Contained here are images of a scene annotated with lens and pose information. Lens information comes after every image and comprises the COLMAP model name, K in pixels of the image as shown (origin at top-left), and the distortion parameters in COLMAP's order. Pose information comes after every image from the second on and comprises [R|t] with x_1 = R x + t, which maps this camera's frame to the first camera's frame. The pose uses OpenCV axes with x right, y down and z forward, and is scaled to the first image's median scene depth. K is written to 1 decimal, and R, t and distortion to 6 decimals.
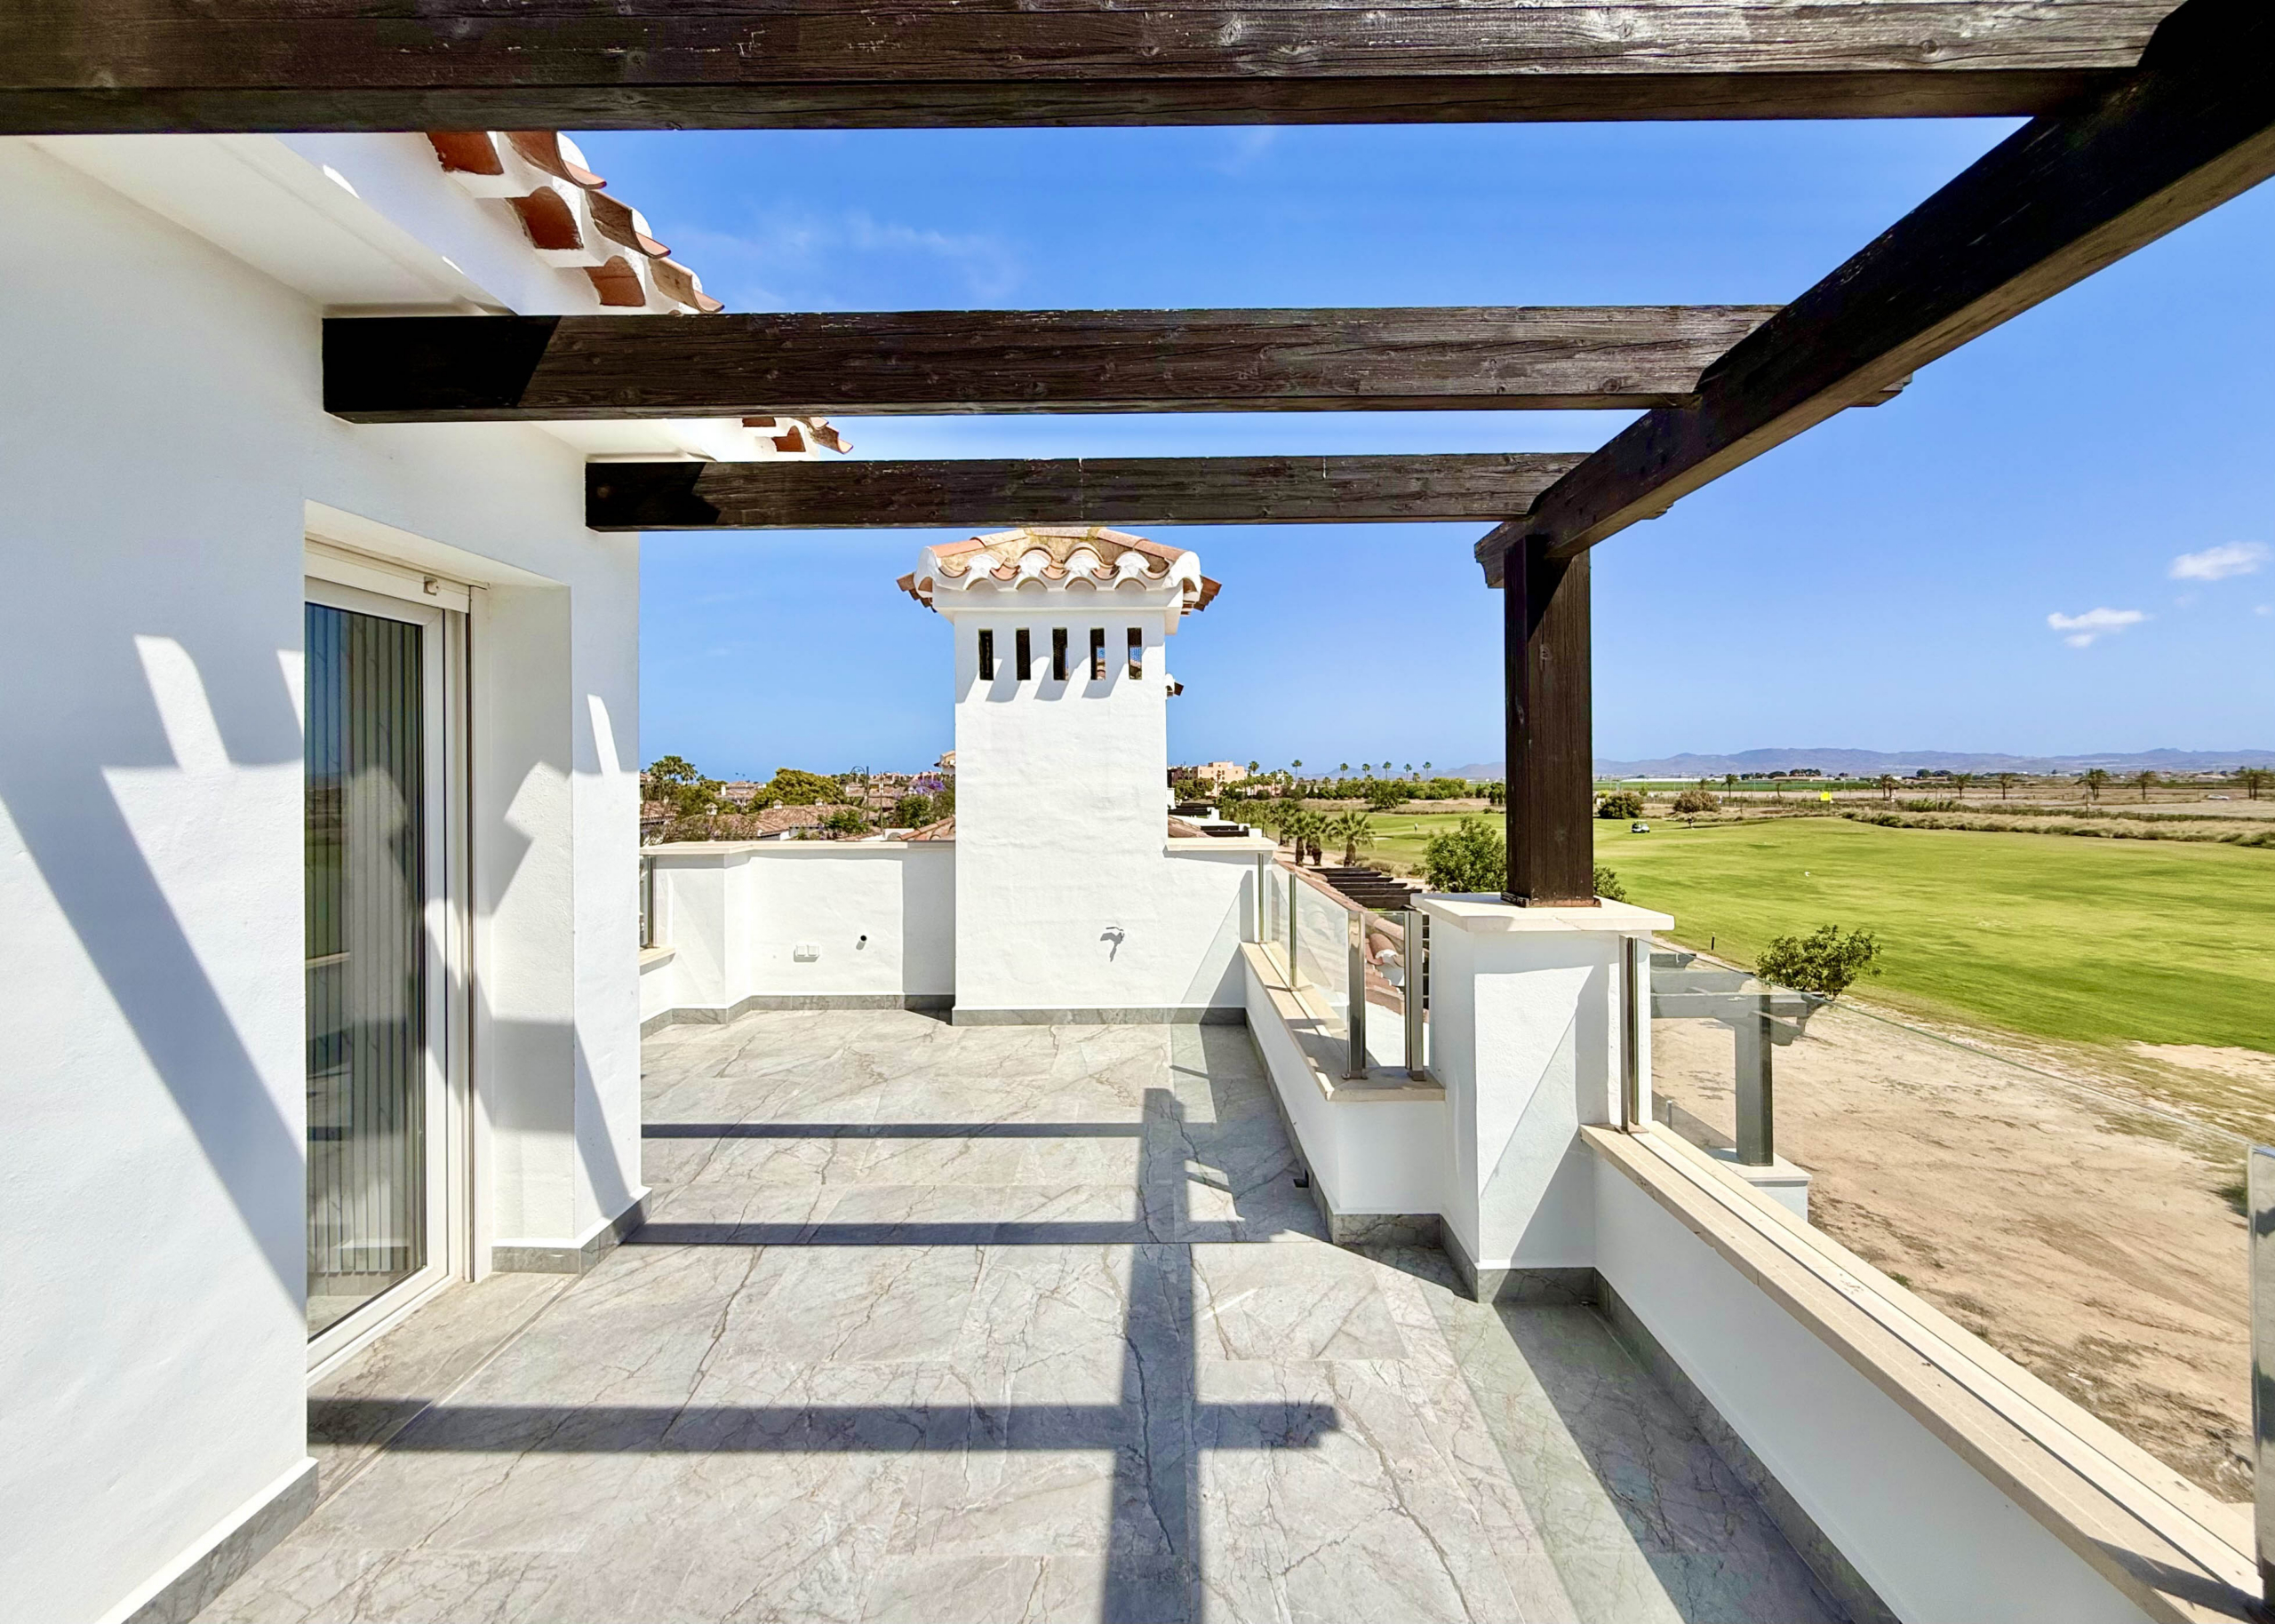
lens RADIAL K [[916.7, 0, 1122.9], [0, 916.7, 795.2], [0, 0, 1]] dist [0.003681, 0.000171]
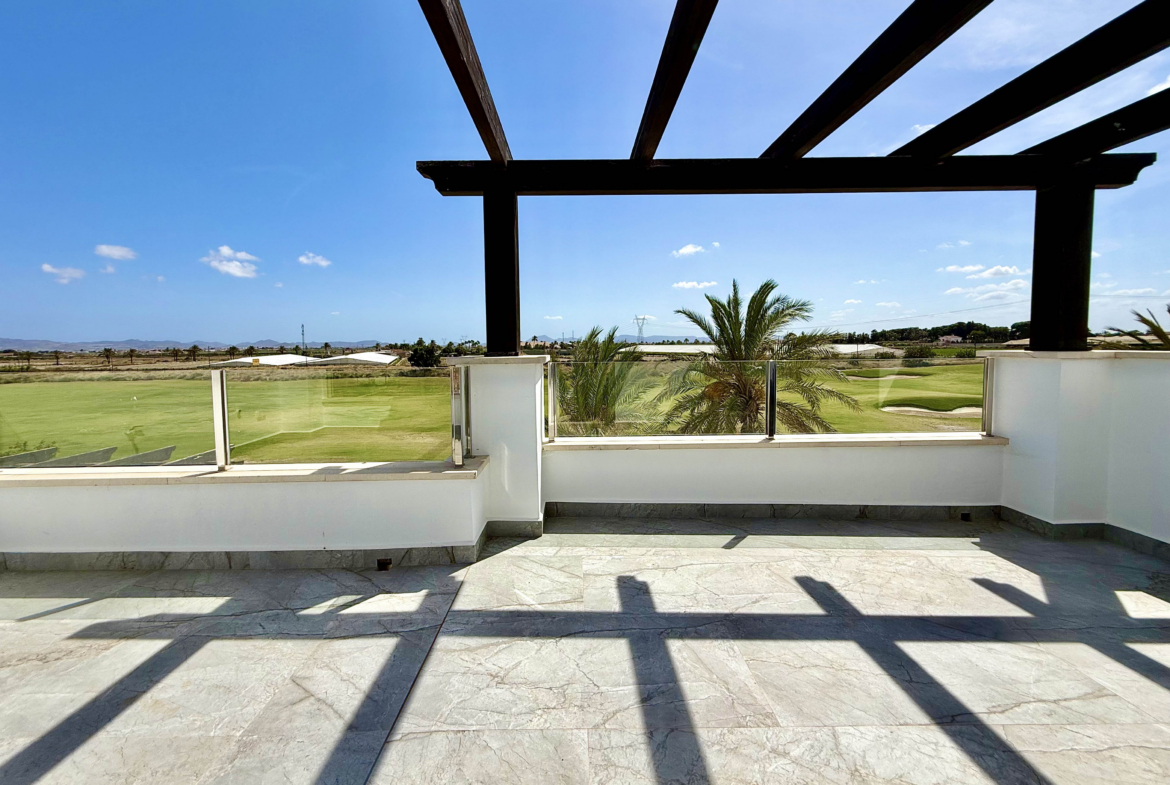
lens RADIAL K [[474.4, 0, 578.4], [0, 474.4, 386.3], [0, 0, 1]] dist [-0.002445, -0.000040]
pose [[-0.030728, -0.073770, 0.996802, -0.528829], [0.023482, 0.996944, 0.074504, 0.090321], [-0.999252, 0.025696, -0.028902, 0.705224]]
